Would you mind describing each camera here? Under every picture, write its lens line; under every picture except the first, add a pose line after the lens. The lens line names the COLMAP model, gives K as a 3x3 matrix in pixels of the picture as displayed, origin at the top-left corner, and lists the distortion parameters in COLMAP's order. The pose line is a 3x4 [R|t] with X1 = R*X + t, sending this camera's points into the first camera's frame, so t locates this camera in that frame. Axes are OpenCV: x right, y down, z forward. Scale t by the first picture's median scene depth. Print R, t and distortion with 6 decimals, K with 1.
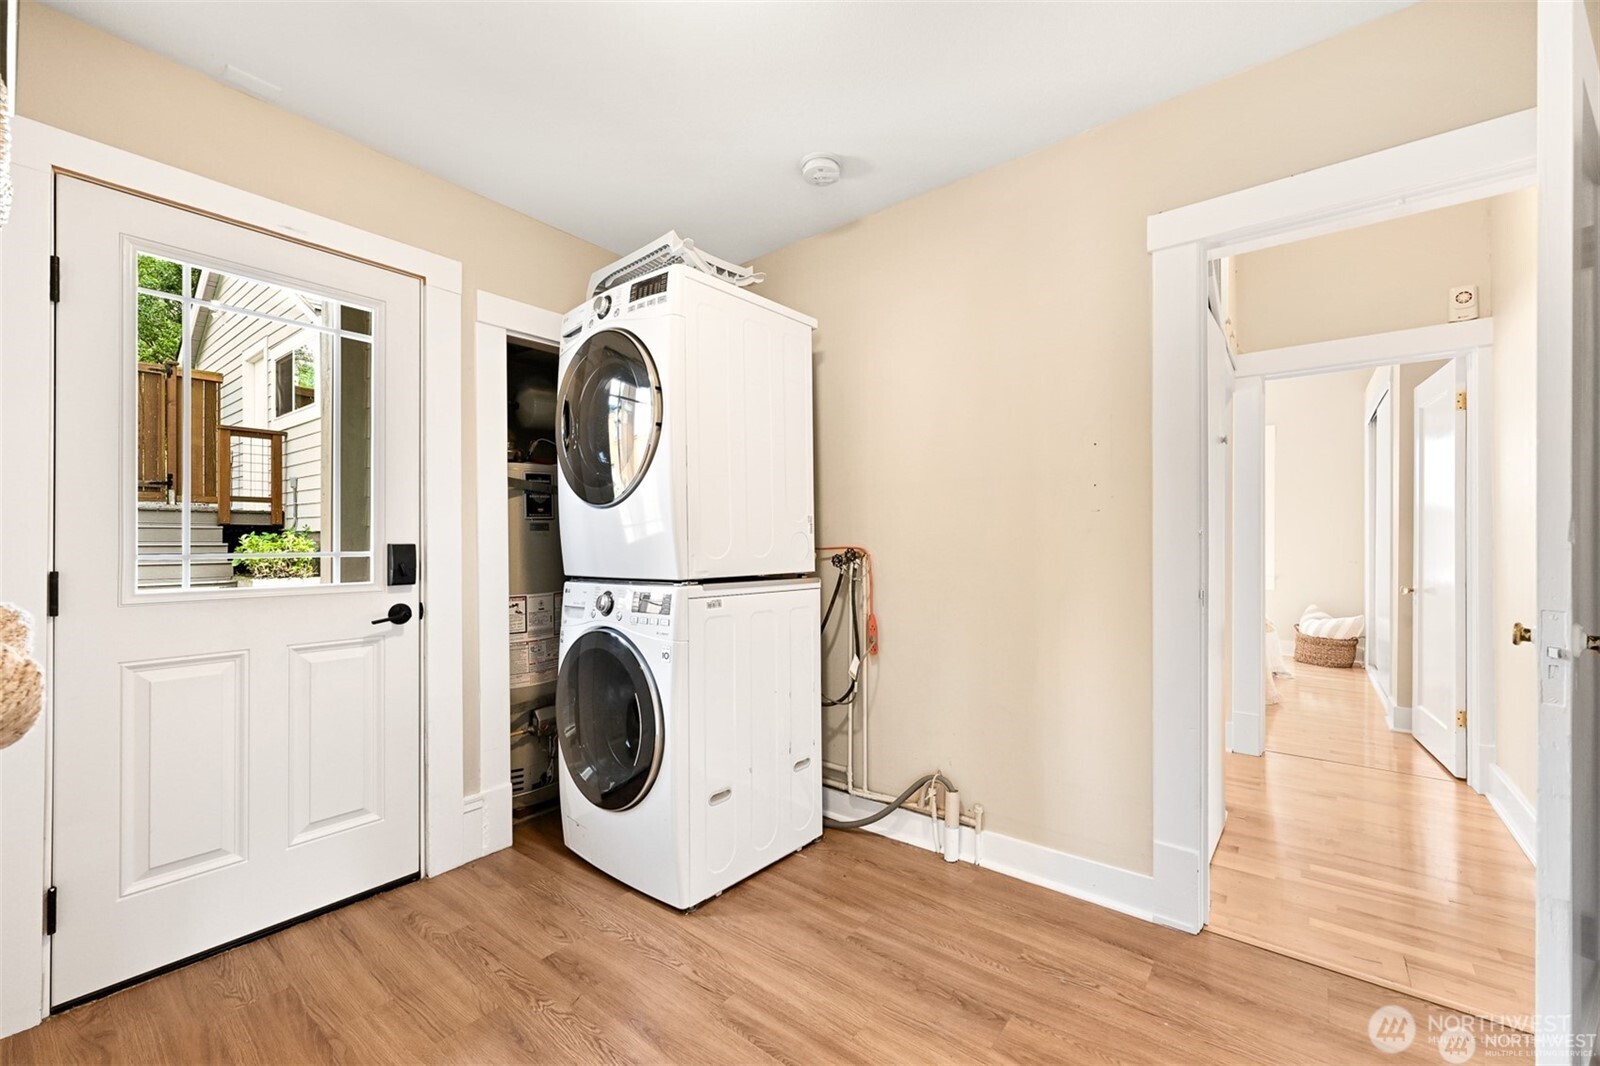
lens RADIAL K [[645.2, 0, 801.6], [0, 645.2, 535.8], [0, 0, 1]] dist [-0.001132, -0.000188]
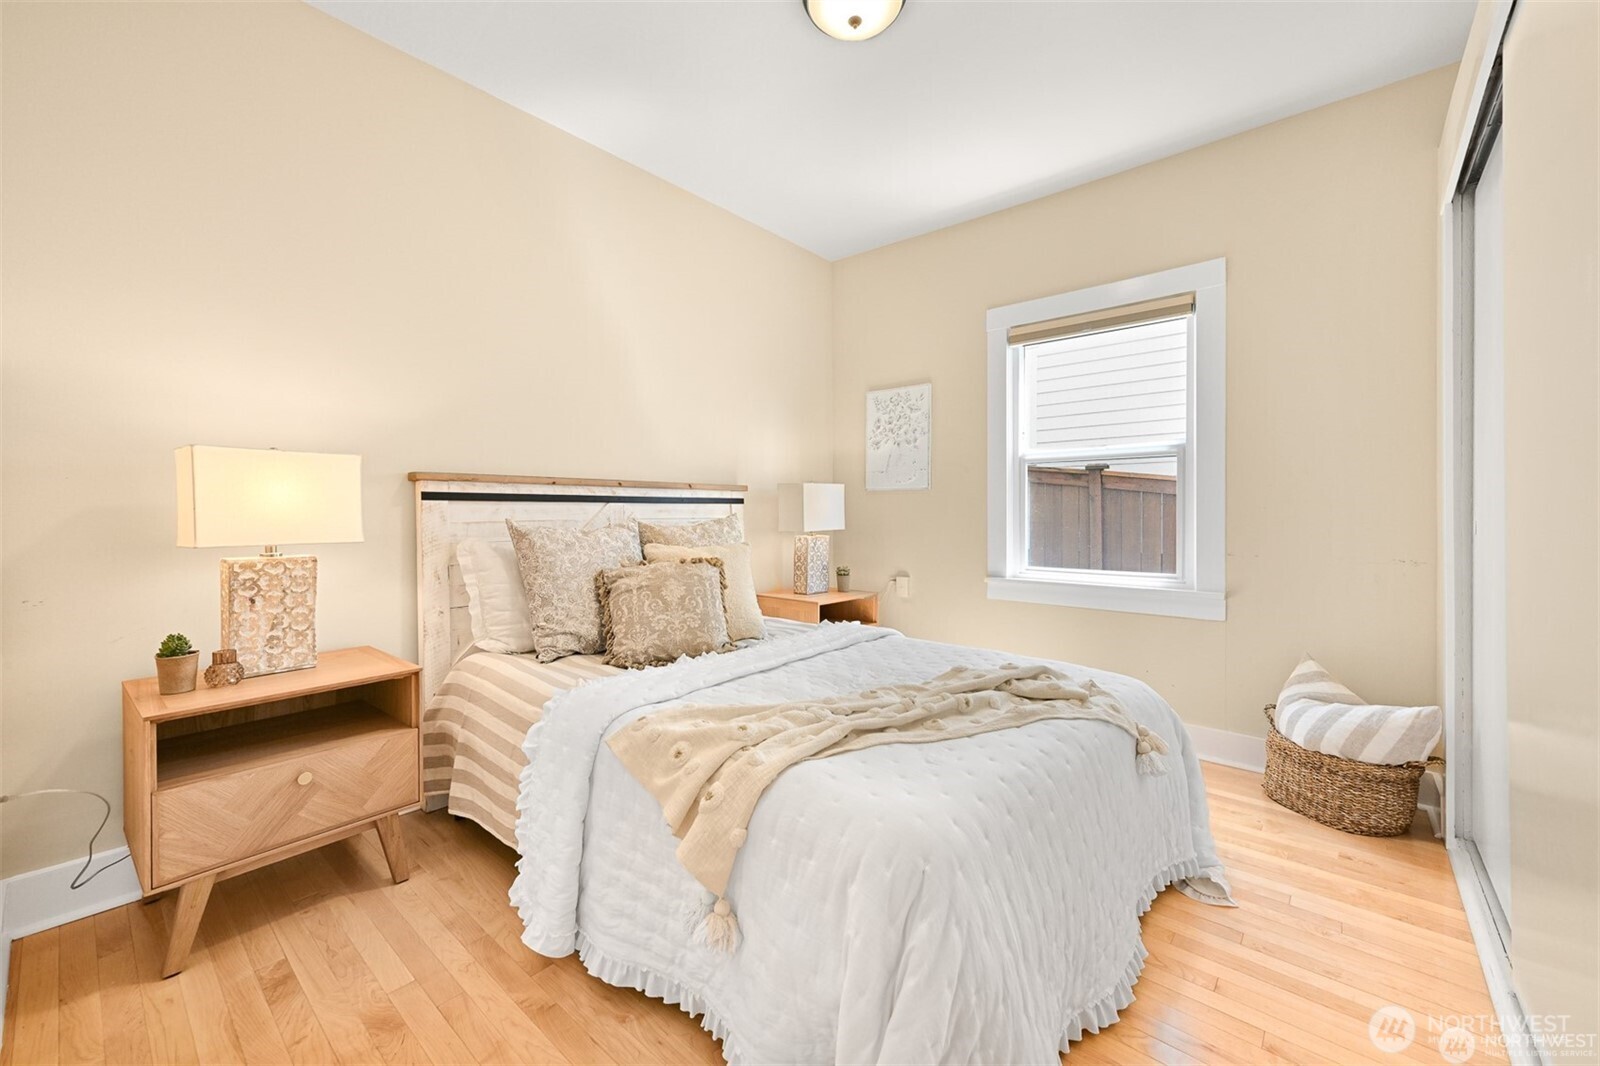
lens RADIAL K [[632.8, 0, 794.6], [0, 632.8, 516.0], [0, 0, 1]] dist [0.007321, 0.000134]
pose [[0.998403, 0.002493, -0.056440, 0.503035], [-0.002755, 0.999986, -0.004558, 0.013977], [0.056427, 0.004706, 0.998396, 0.591008]]
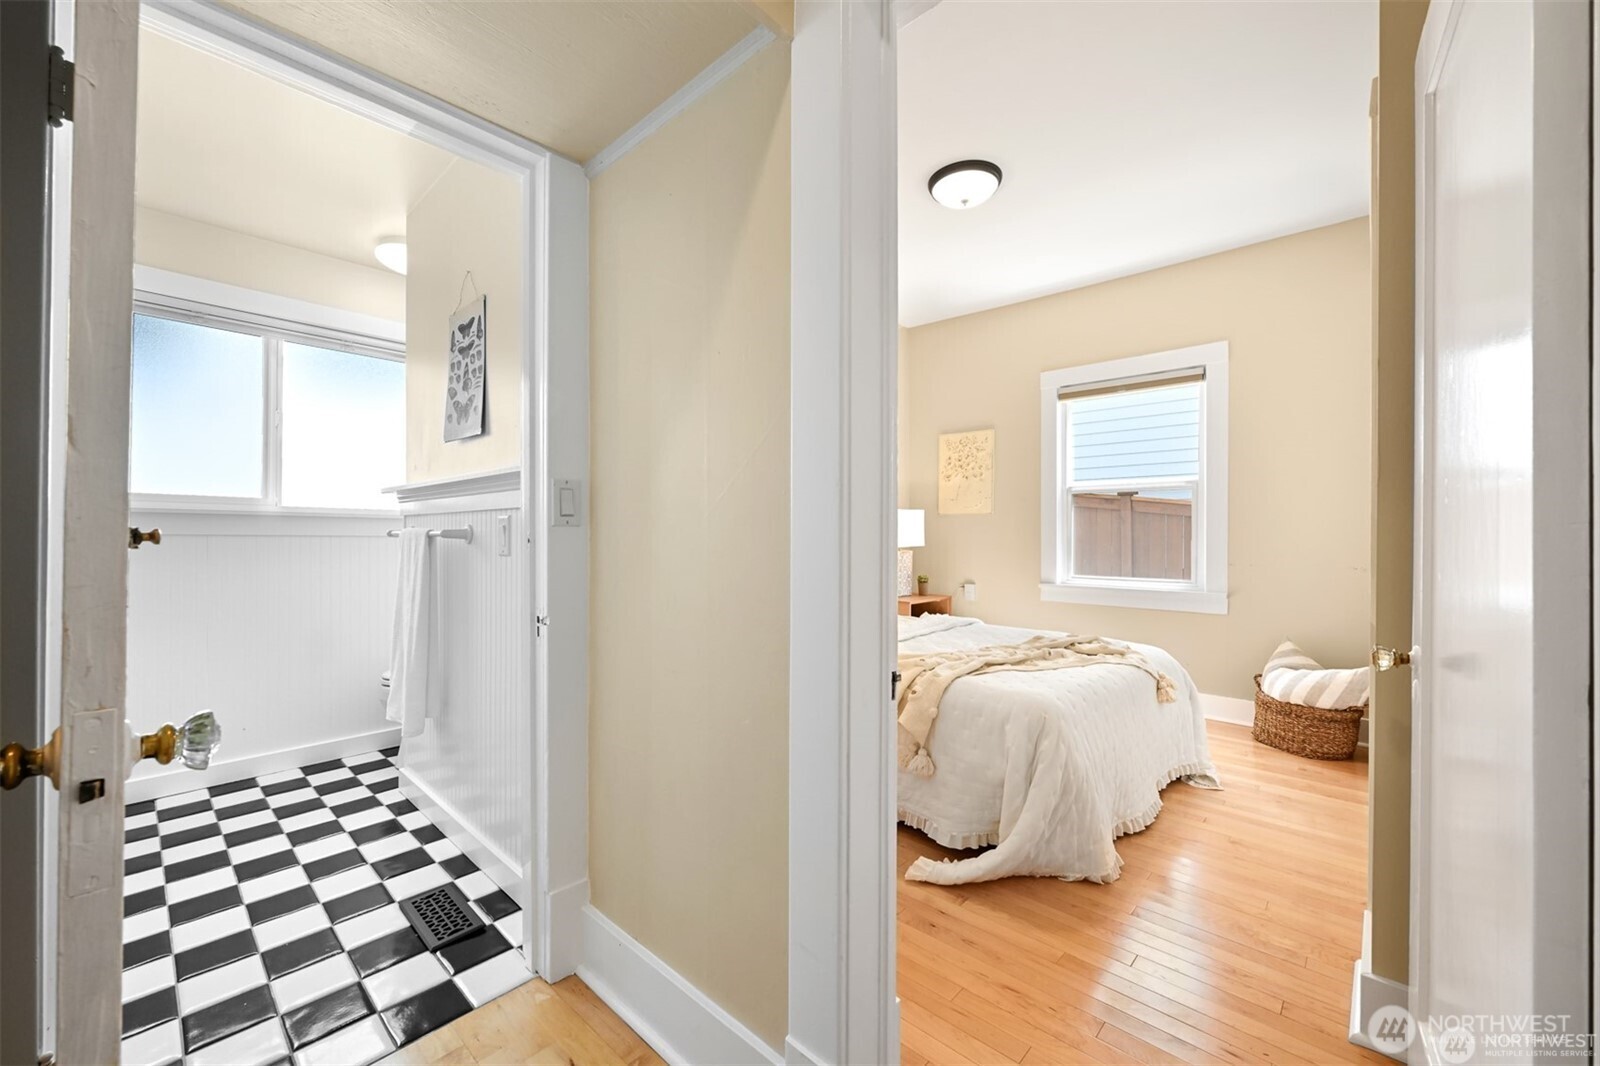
lens RADIAL K [[629.5, 0, 797.7], [0, 629.5, 539.1], [0, 0, 1]] dist [0.000056, -0.000033]
pose [[0.996049, 0.002503, -0.088775, 0.425122], [-0.002303, 0.999995, 0.002355, 0.014211], [0.088781, -0.002141, 0.996049, 0.416095]]
